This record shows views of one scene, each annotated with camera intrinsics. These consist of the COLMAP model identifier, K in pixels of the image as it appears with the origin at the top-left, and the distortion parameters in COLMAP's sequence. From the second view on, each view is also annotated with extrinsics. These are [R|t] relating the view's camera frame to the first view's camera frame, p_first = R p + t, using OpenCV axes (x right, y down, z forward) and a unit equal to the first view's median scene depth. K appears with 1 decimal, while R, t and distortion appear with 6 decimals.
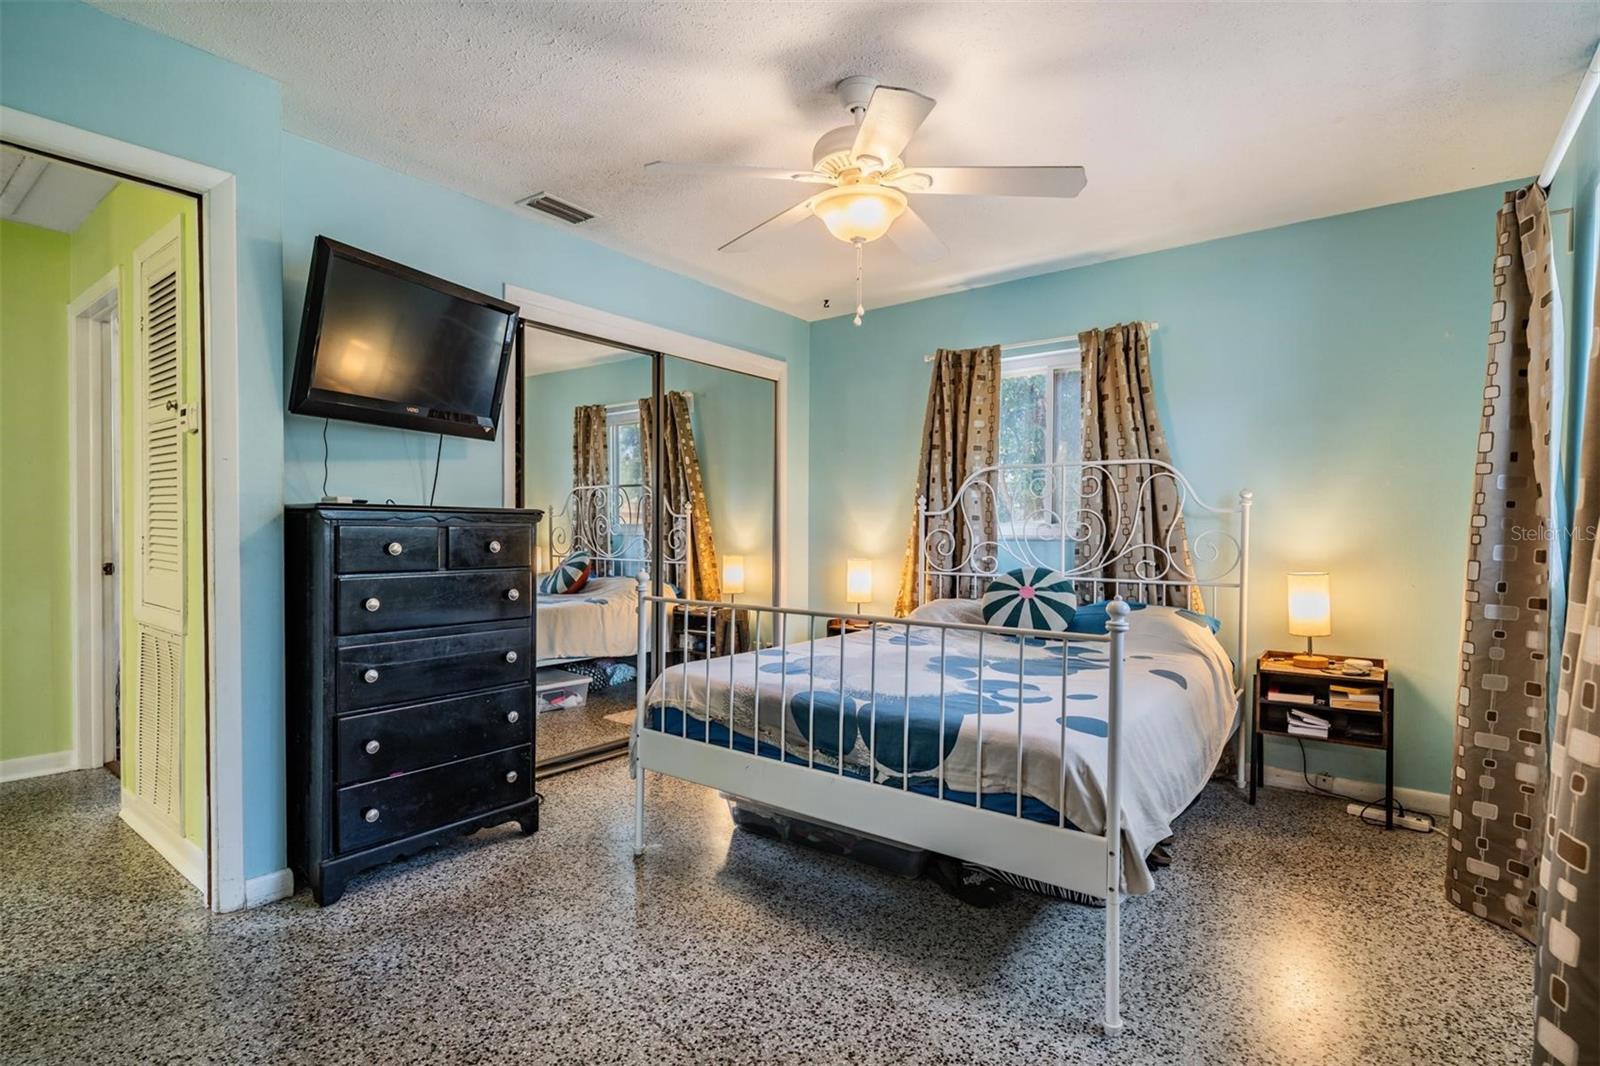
lens RADIAL K [[763.3, 0, 798.1], [0, 763.3, 529.0], [0, 0, 1]] dist [0.021528, -0.000105]
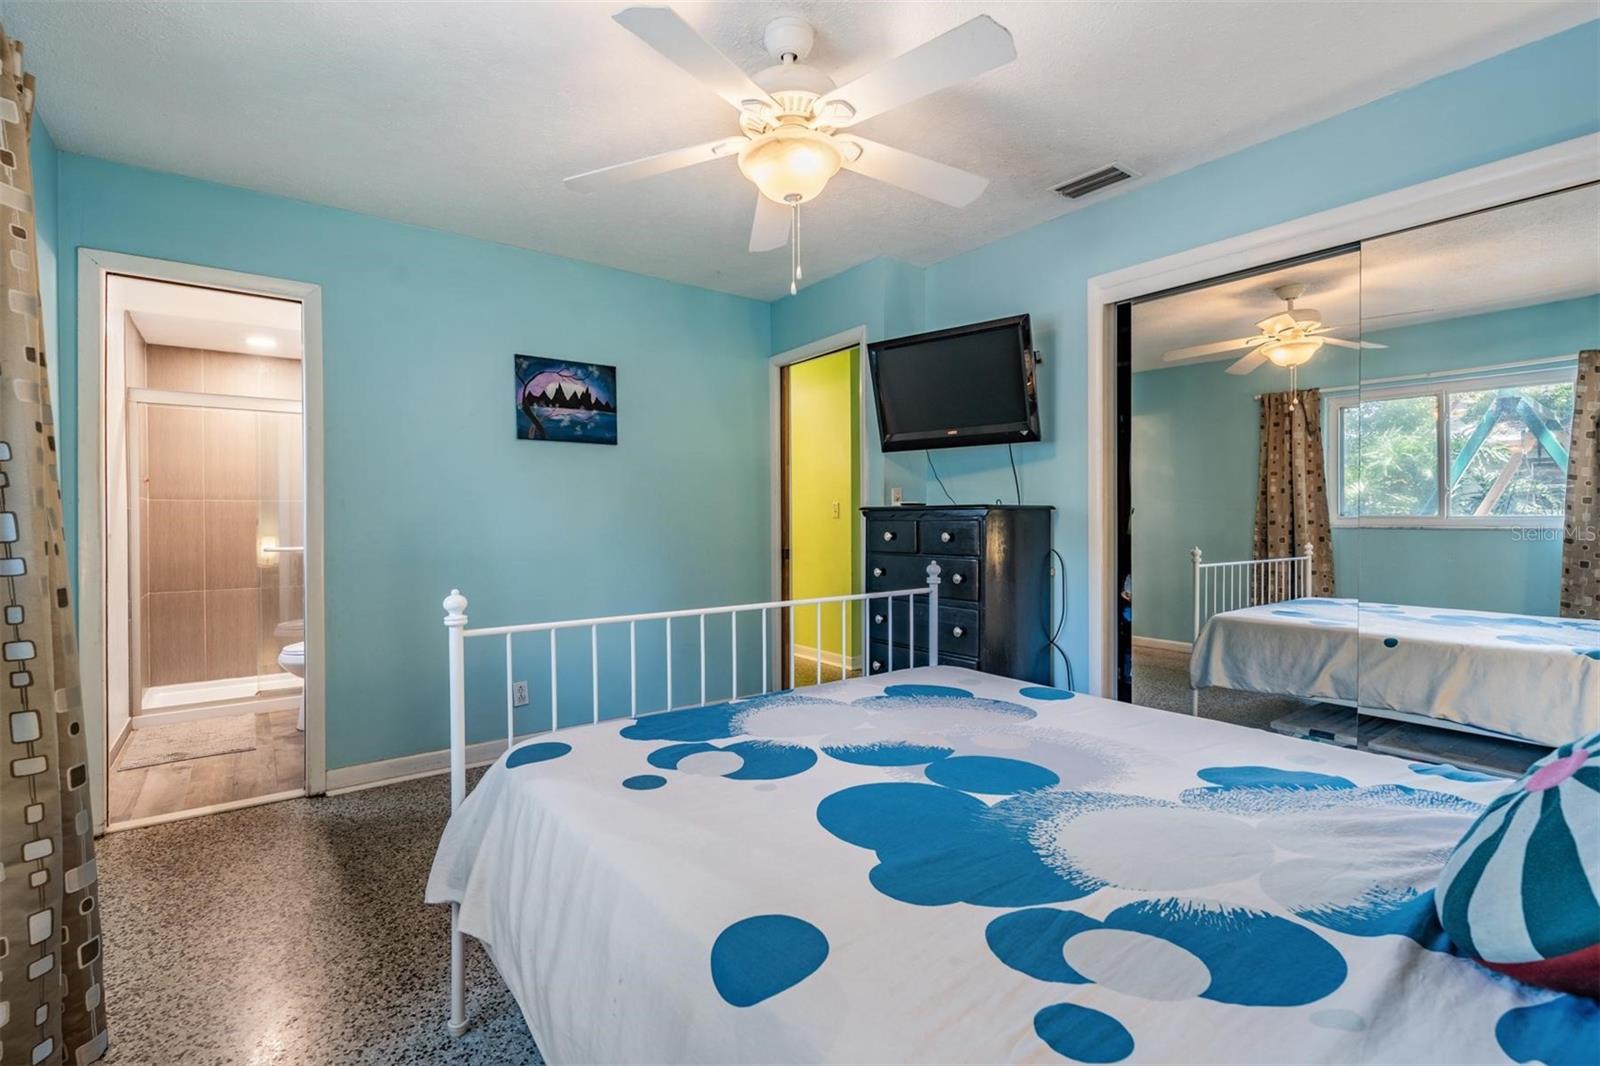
lens RADIAL K [[711.0, 0, 795.4], [0, 711.0, 519.3], [0, 0, 1]] dist [0.001954, 0.000021]
pose [[-0.246735, 0.000545, -0.969083, 0.748747], [-0.000963, 0.999999, 0.000807, -0.006133], [0.969083, 0.001132, -0.246734, 1.038947]]
